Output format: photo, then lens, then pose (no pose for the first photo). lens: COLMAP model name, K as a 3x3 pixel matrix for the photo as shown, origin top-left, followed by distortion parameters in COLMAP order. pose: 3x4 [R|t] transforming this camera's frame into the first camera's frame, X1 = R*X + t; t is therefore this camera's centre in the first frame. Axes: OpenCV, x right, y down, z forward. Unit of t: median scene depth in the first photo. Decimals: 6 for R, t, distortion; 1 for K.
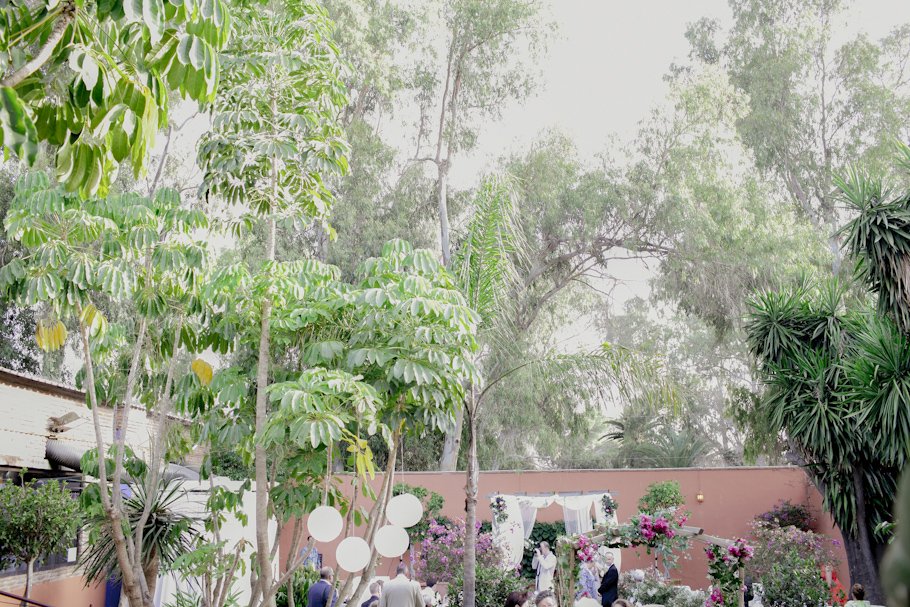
lens RADIAL K [[922.5, 0, 454.9], [0, 922.5, 304.2], [0, 0, 1]] dist [-0.006427, 0.000000]
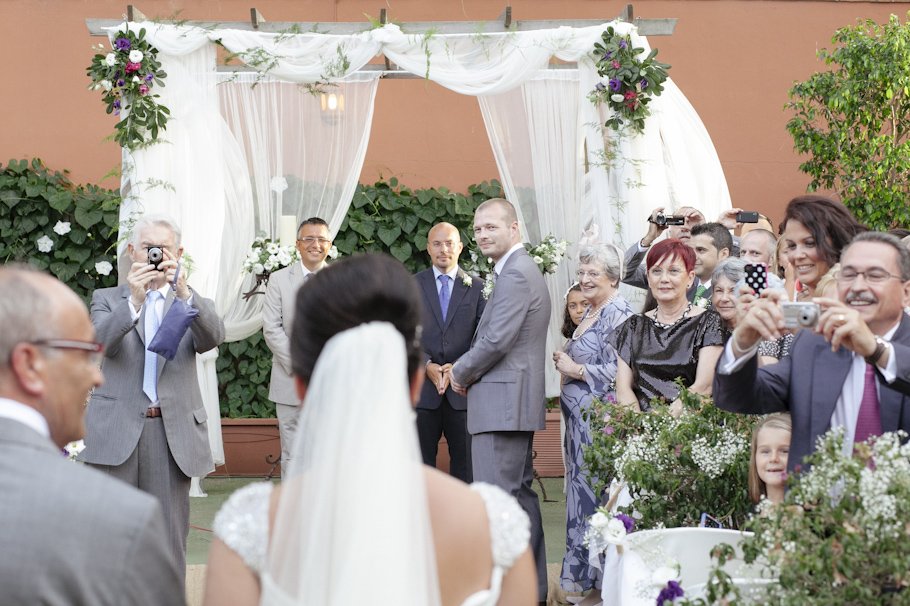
lens RADIAL K [[2236.5, 0, 455.0], [0, 2236.5, 303.0], [0, 0, 1]] dist [-0.057835, 0.000000]
pose [[0.999856, 0.016964, -0.000009, 0.126730], [-0.016494, 0.972317, 0.233084, 0.147226], [0.003962, -0.233050, 0.972457, 0.469084]]
